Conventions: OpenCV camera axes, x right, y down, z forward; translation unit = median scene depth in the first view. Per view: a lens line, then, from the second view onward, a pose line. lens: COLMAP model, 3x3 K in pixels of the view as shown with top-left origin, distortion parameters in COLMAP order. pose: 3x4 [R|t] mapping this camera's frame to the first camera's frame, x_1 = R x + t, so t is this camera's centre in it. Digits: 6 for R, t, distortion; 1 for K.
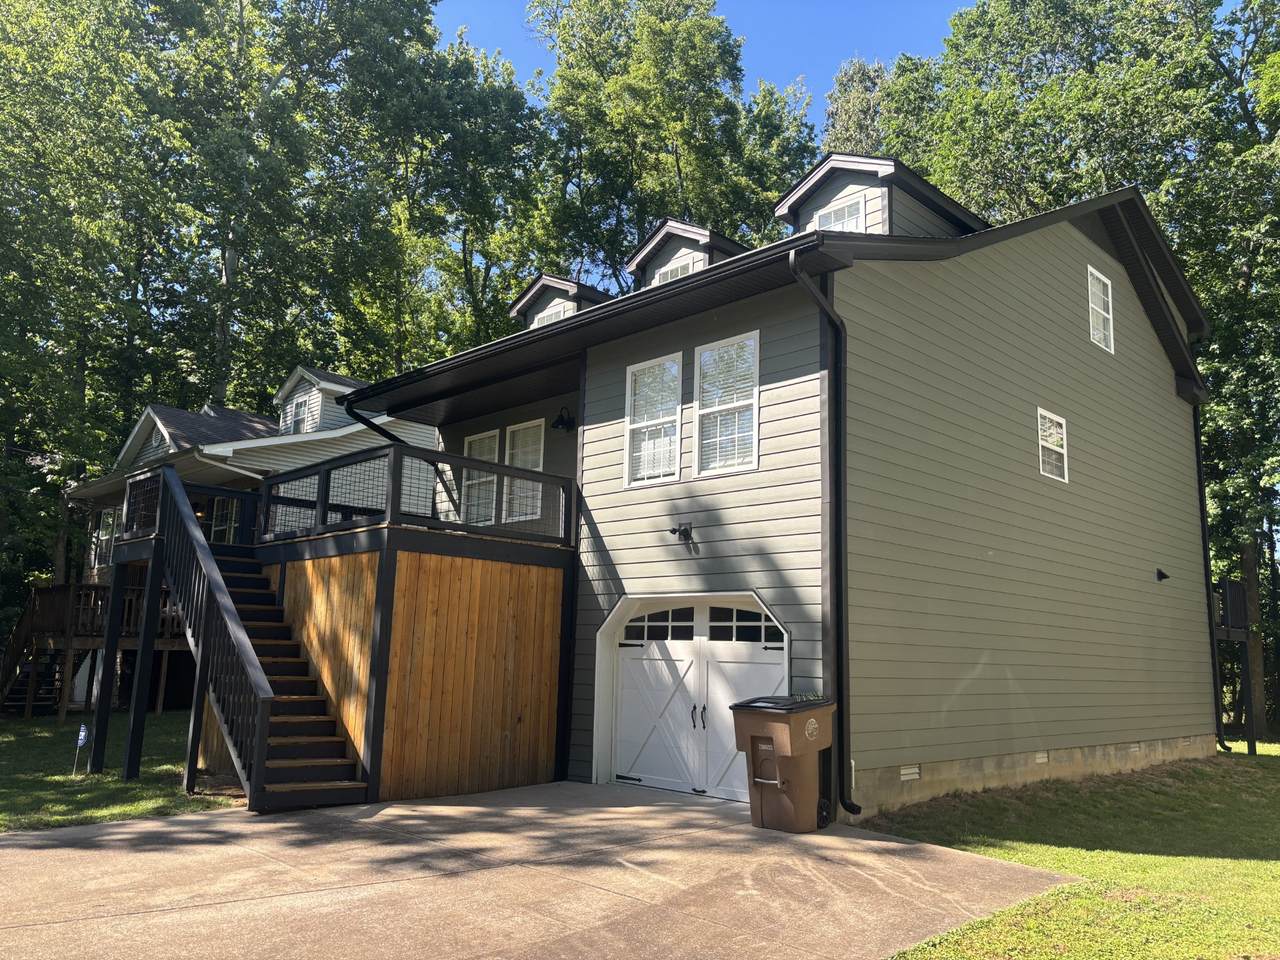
lens RADIAL K [[966.0, 0, 640.0], [0, 966.0, 480.0], [0, 0, 1]] dist [0.007624, -0.002013]
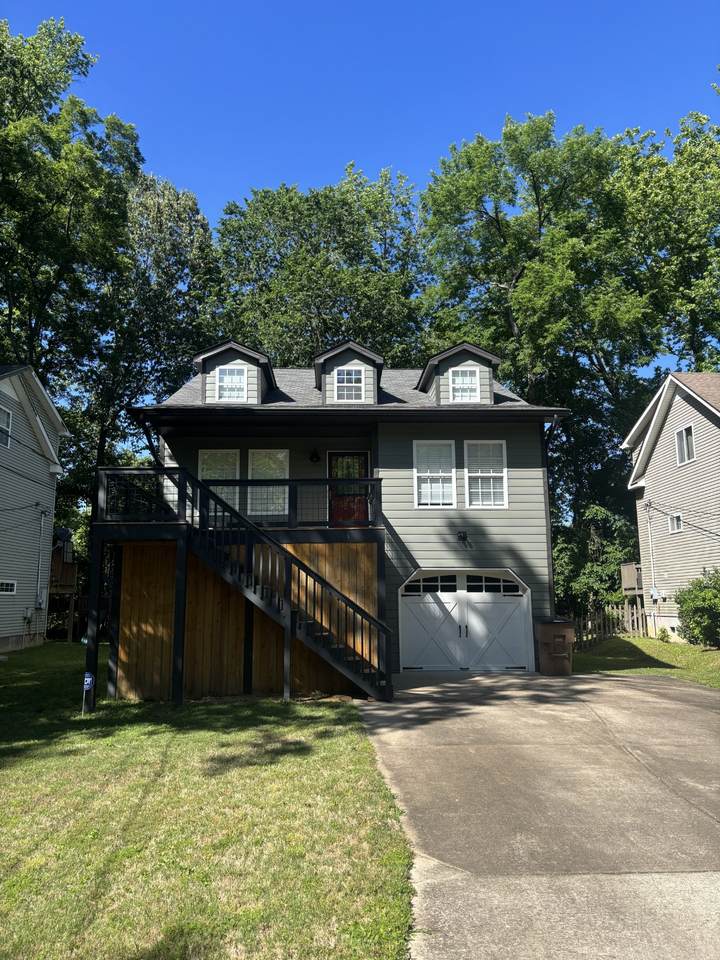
lens RADIAL K [[724.5, 0, 360.0], [0, 724.5, 480.0], [0, 0, 1]] dist [0.007624, -0.002013]
pose [[0.671198, 0.093484, 0.735359, -1.127718], [-0.109734, 0.993617, -0.026156, 0.002433], [-0.733111, -0.063139, 0.677172, 0.172556]]
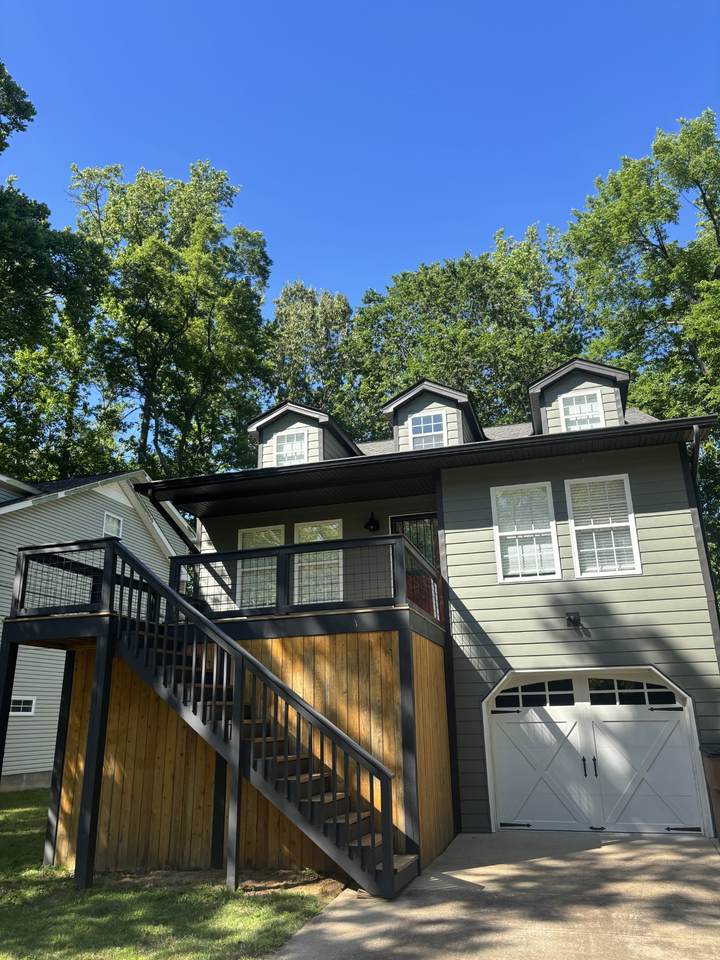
lens RADIAL K [[724.5, 0, 360.0], [0, 724.5, 480.0], [0, 0, 1]] dist [0.007624, -0.002013]
pose [[0.872244, 0.115204, 0.475308, -0.666959], [-0.047841, 0.987298, -0.151506, 0.029412], [-0.486725, 0.109411, 0.866676, 0.265567]]
